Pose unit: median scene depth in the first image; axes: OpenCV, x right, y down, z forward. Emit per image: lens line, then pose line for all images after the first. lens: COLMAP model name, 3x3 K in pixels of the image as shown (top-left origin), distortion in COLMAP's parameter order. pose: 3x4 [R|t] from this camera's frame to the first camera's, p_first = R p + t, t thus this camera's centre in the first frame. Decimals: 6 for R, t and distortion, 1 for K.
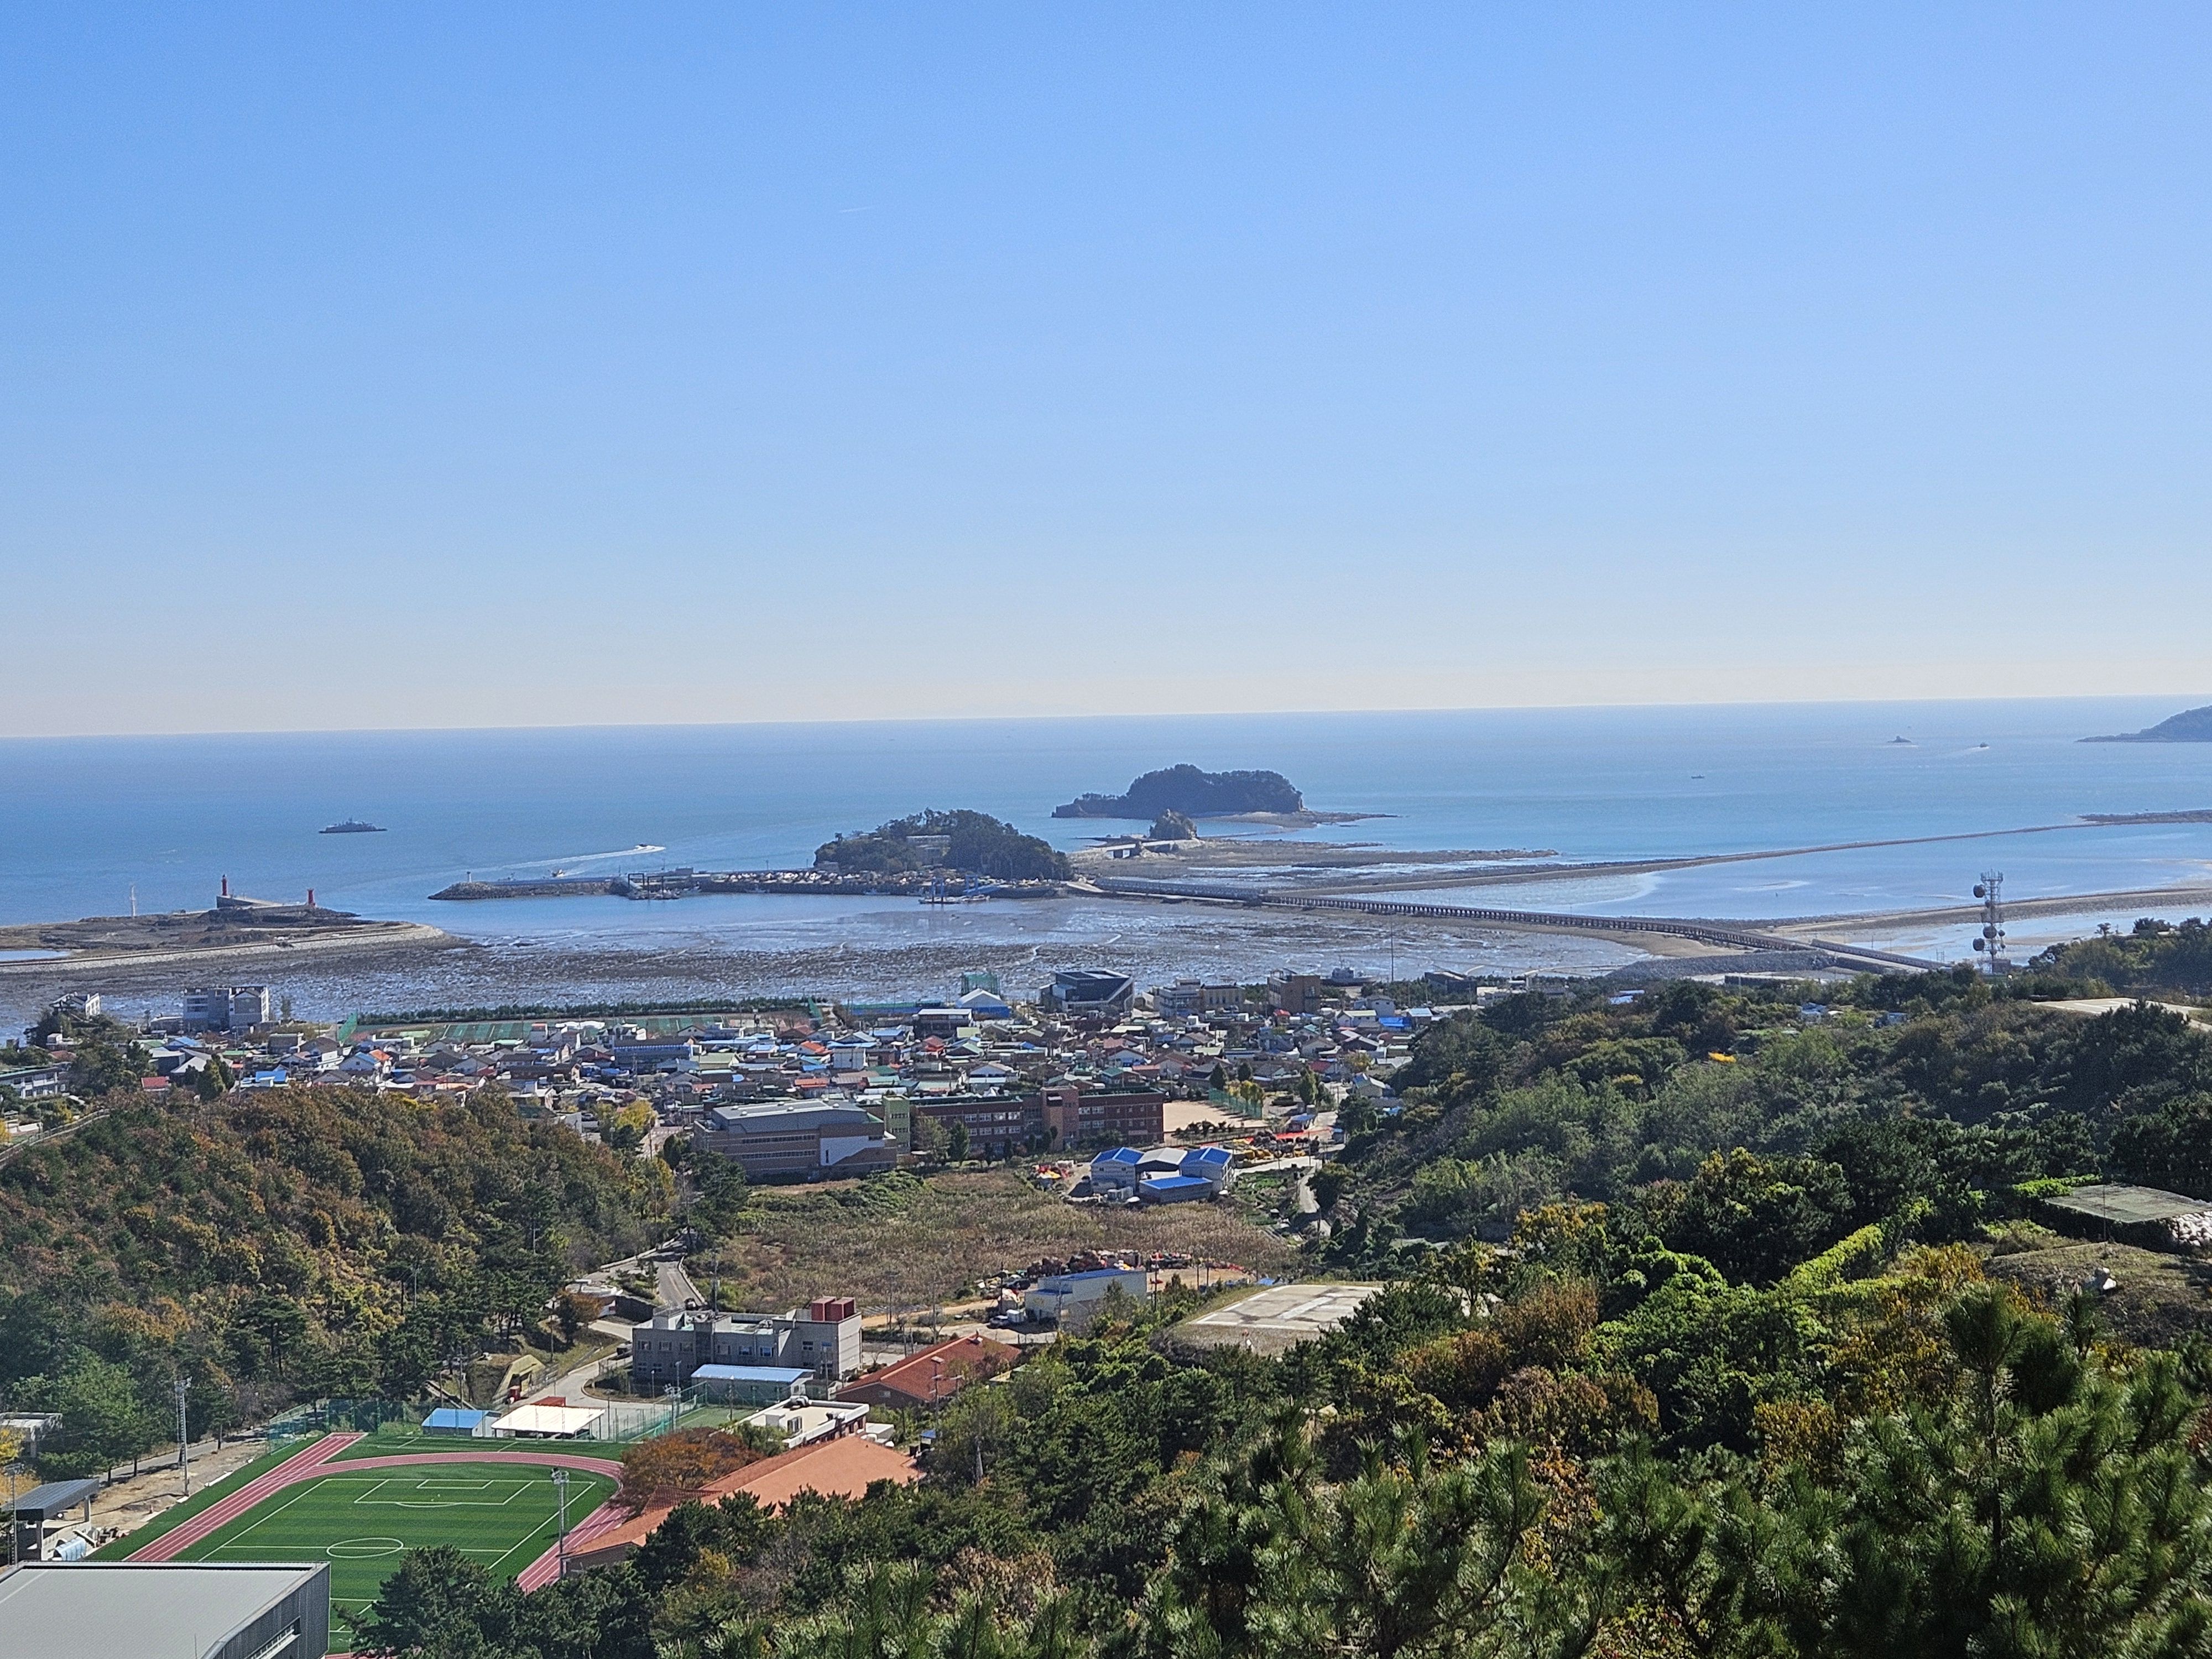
lens RADIAL K [[2646.9, 0, 1106.0], [0, 2646.9, 829.5], [0, 0, 1]] dist [0.106126, 0.001908]
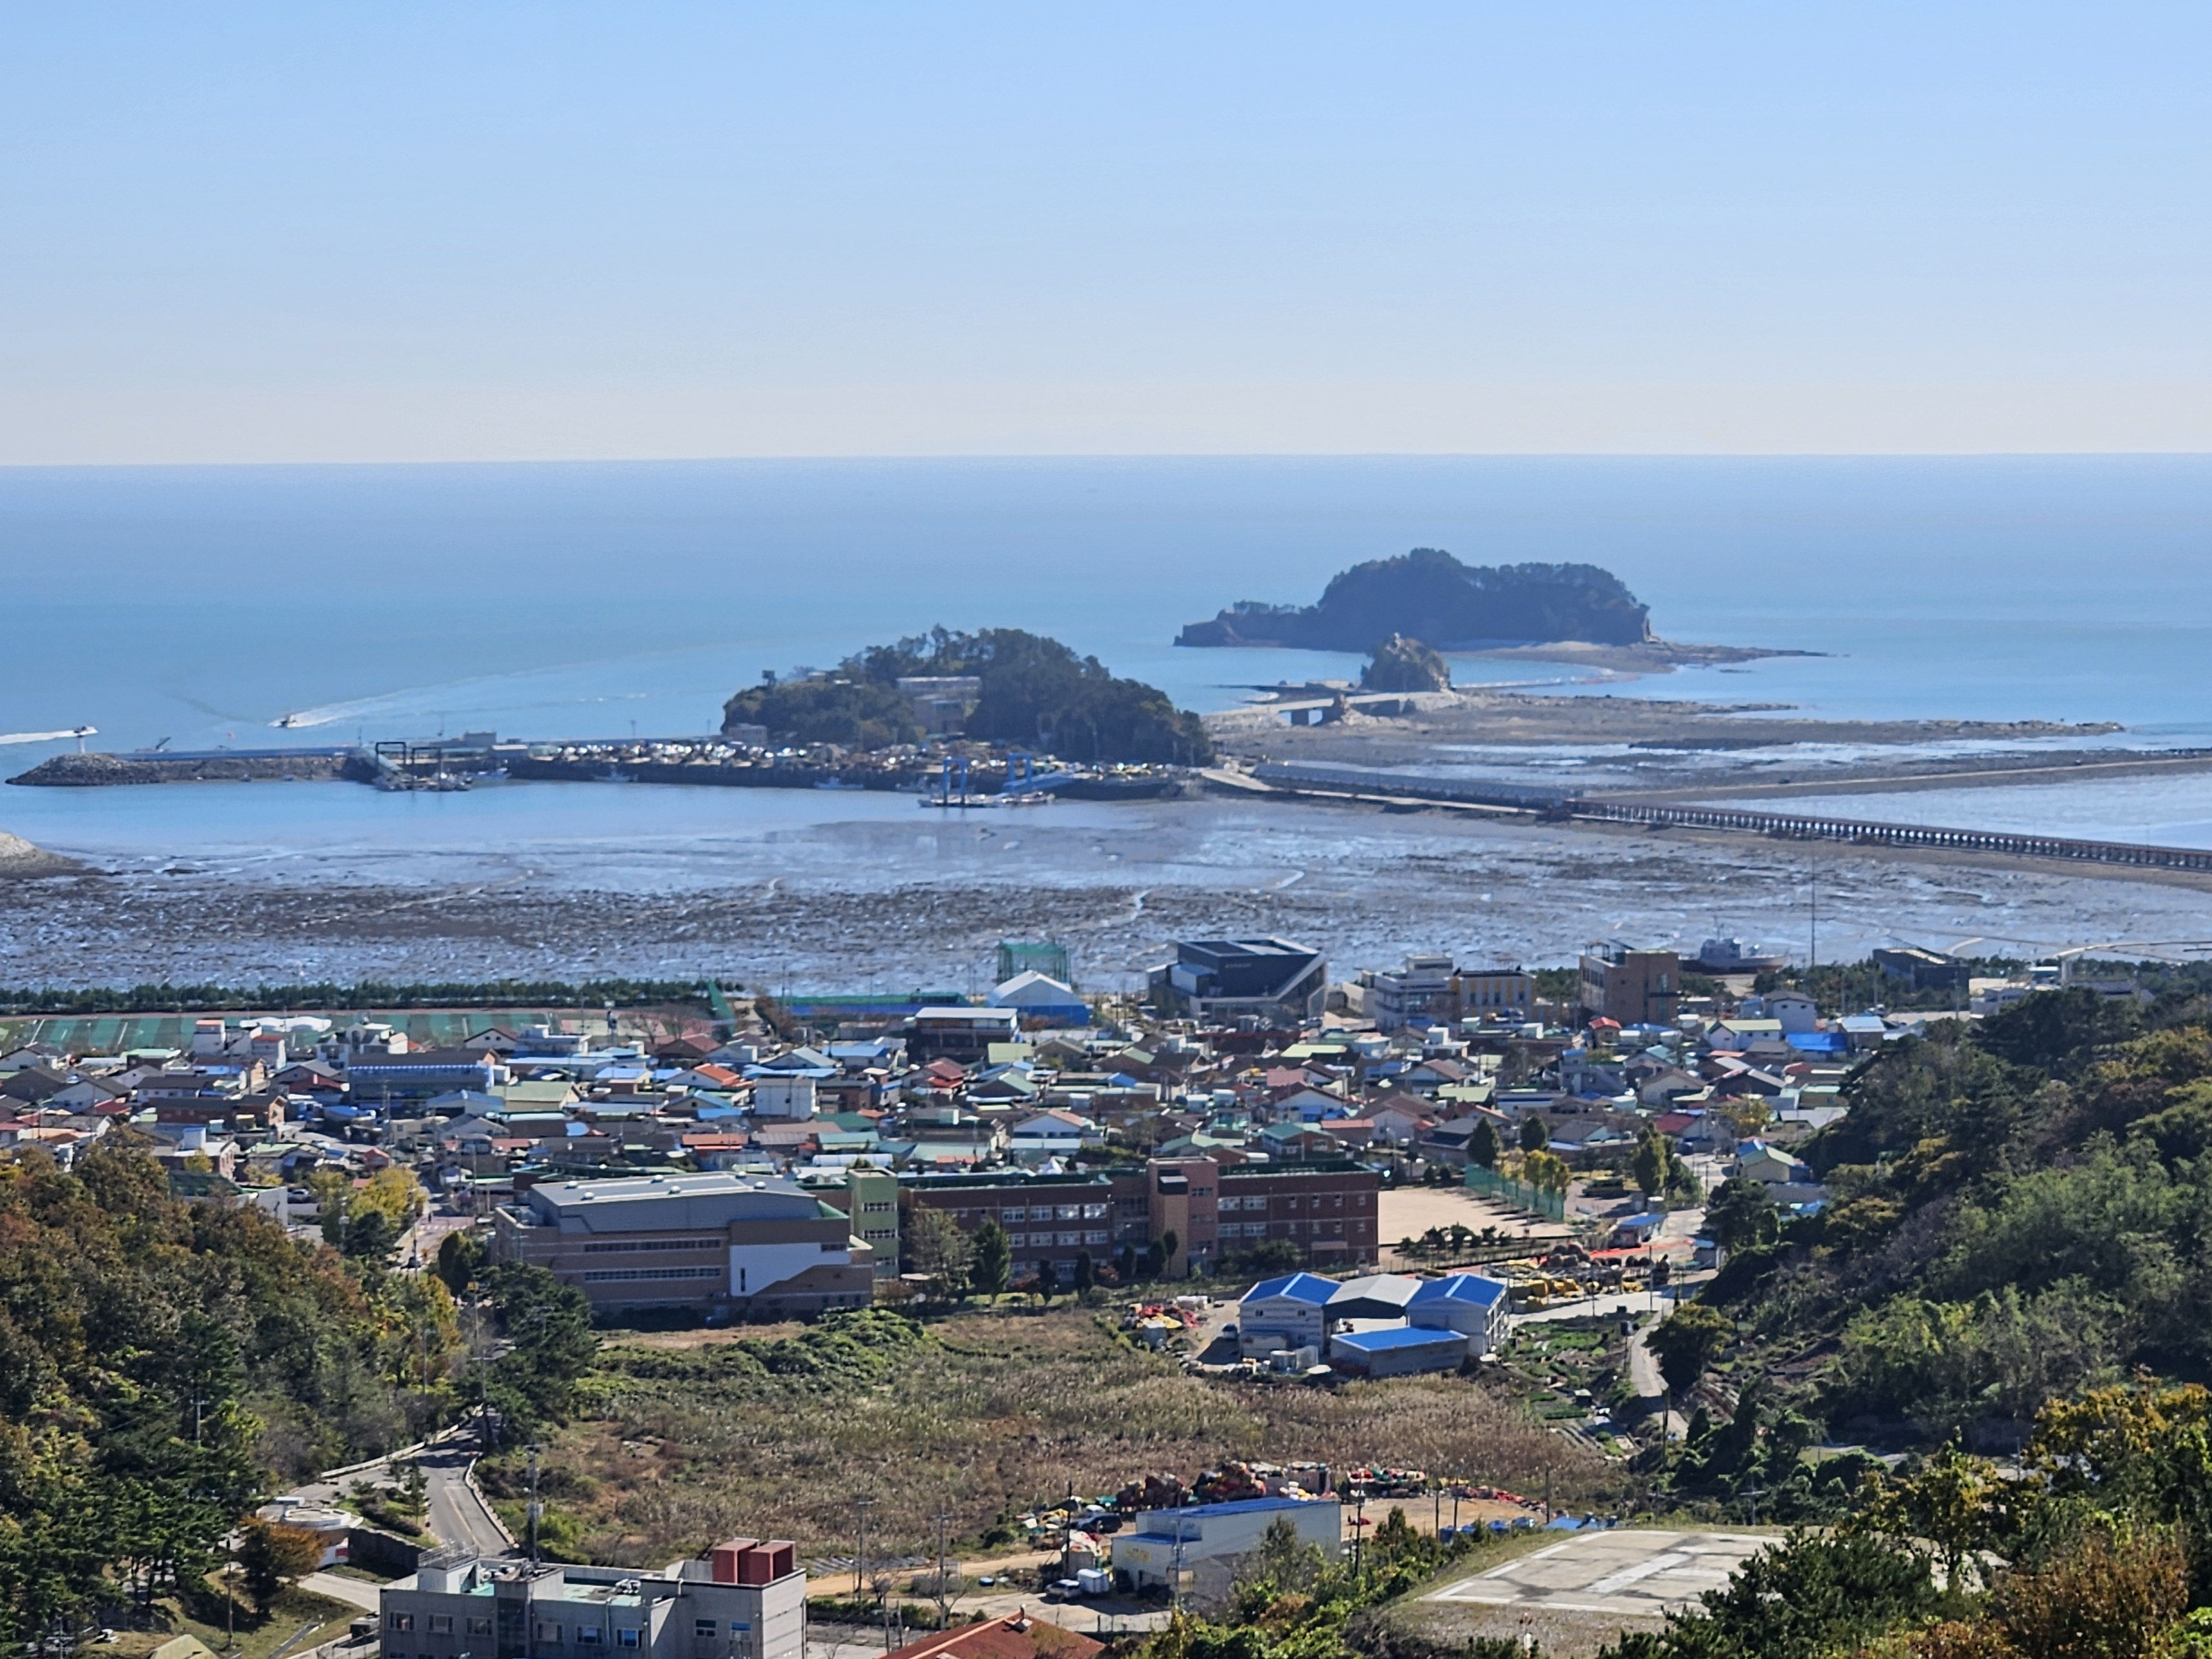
lens RADIAL K [[3414.5, 0, 1106.0], [0, 3414.5, 829.5], [0, 0, 1]] dist [-0.016277, 1.069648]
pose [[0.999072, 0.015106, -0.040344, -0.006263], [-0.013674, 0.999274, 0.035552, 0.007936], [0.040852, -0.034968, 0.998553, 0.320862]]
